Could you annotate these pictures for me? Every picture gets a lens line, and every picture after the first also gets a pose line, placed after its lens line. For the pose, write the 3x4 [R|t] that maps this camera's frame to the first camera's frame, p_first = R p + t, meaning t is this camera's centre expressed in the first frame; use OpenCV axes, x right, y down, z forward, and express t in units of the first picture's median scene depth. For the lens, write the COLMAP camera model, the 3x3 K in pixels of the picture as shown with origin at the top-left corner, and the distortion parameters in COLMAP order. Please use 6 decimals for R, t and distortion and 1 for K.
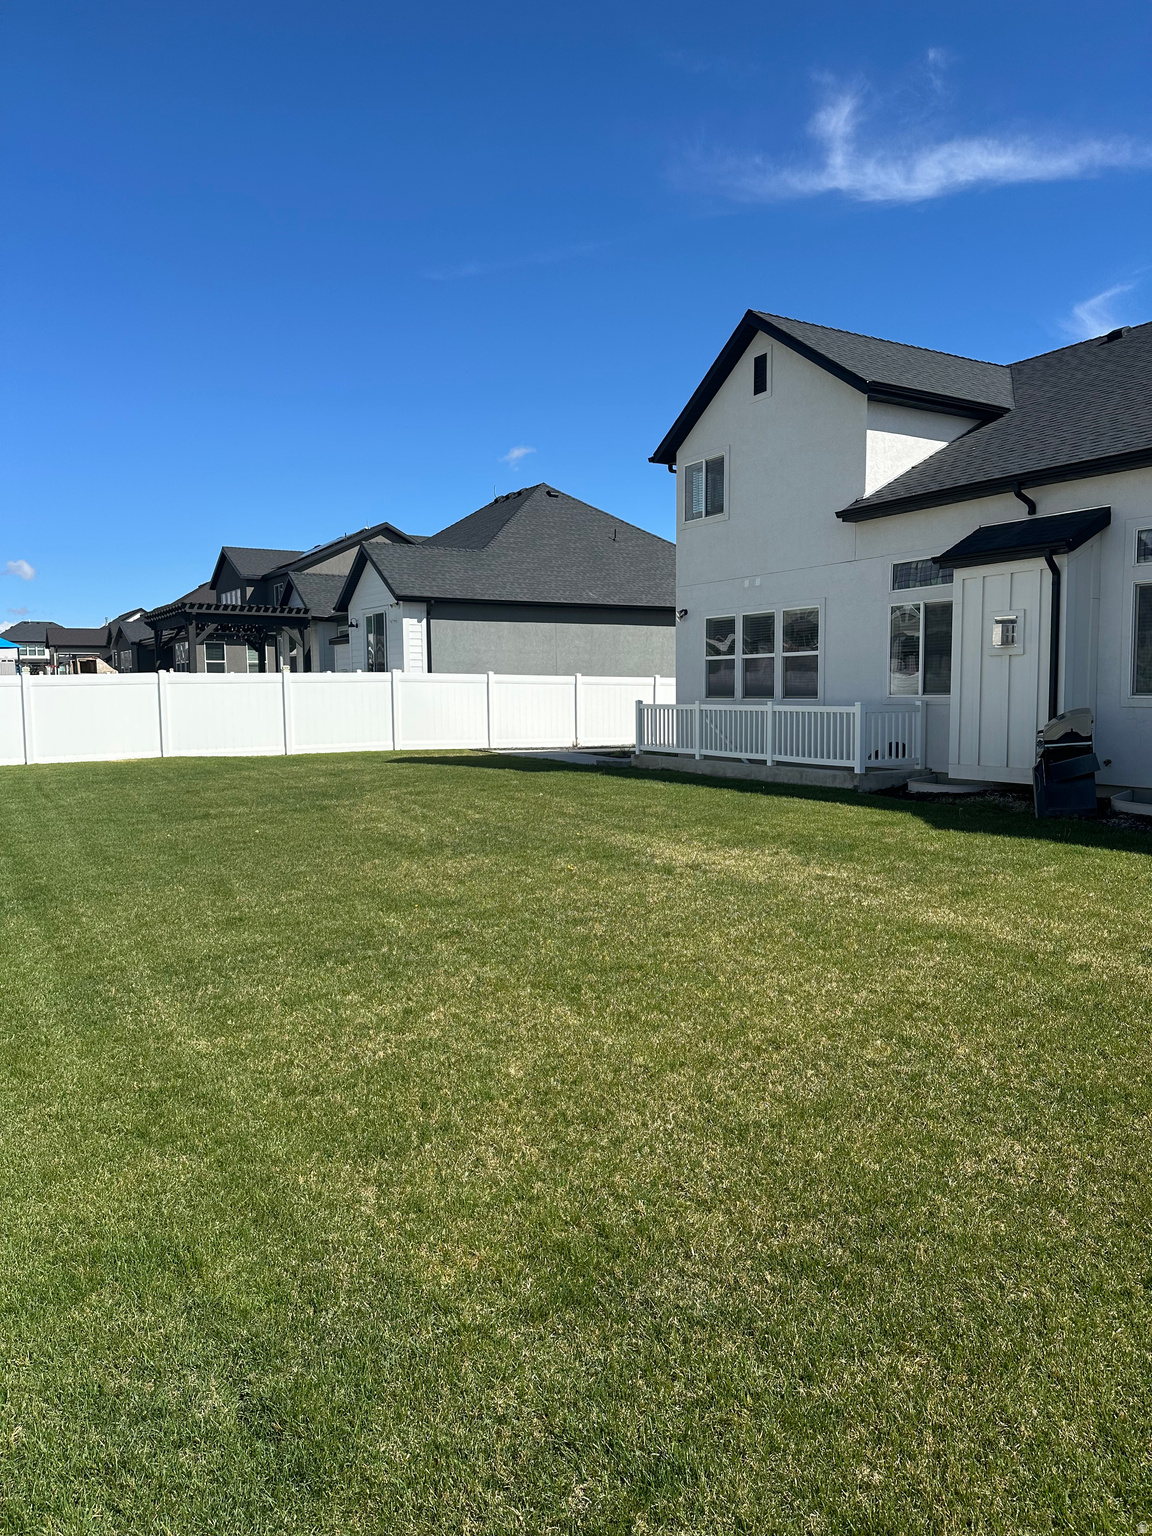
lens RADIAL K [[1012.1, 0, 576.0], [0, 1012.1, 768.0], [0, 0, 1]] dist [0.133790, -0.174272]
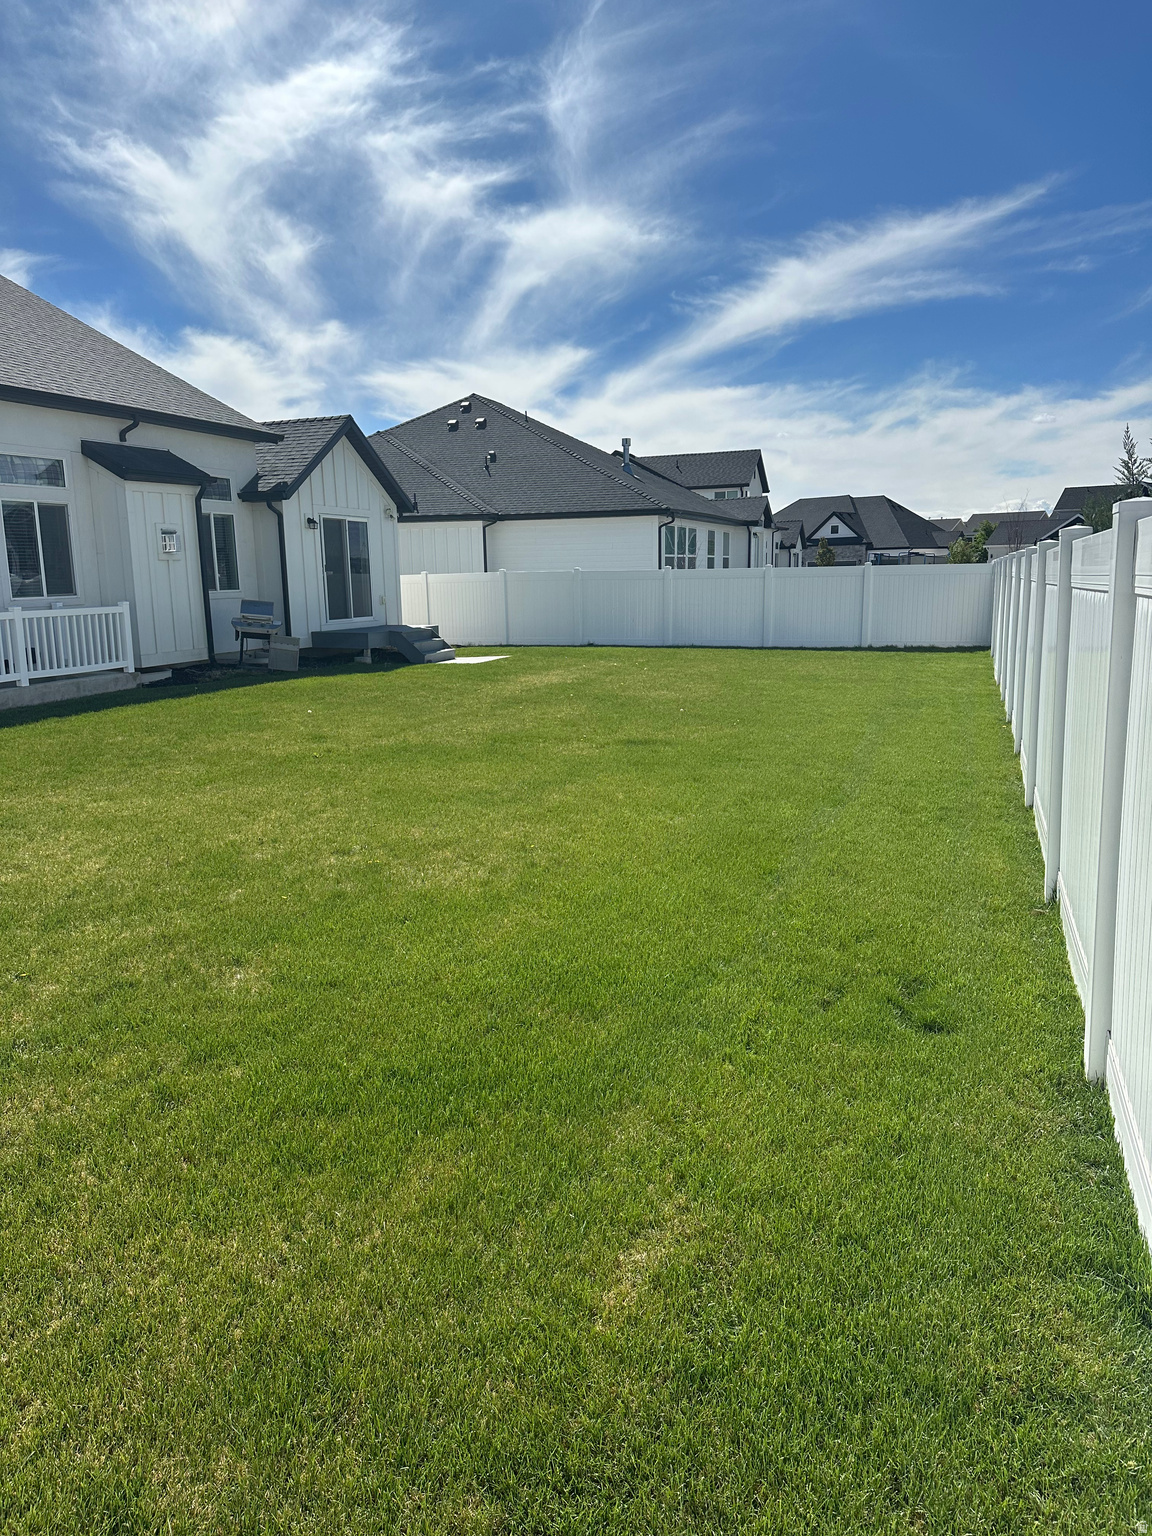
lens RADIAL K [[1012.1, 0, 576.0], [0, 1012.1, 768.0], [0, 0, 1]] dist [0.133790, -0.174272]
pose [[-0.646780, -0.107569, 0.755052, -0.704390], [0.104011, 0.968313, 0.227048, -0.079515], [-0.755551, 0.225384, -0.615098, 1.172222]]
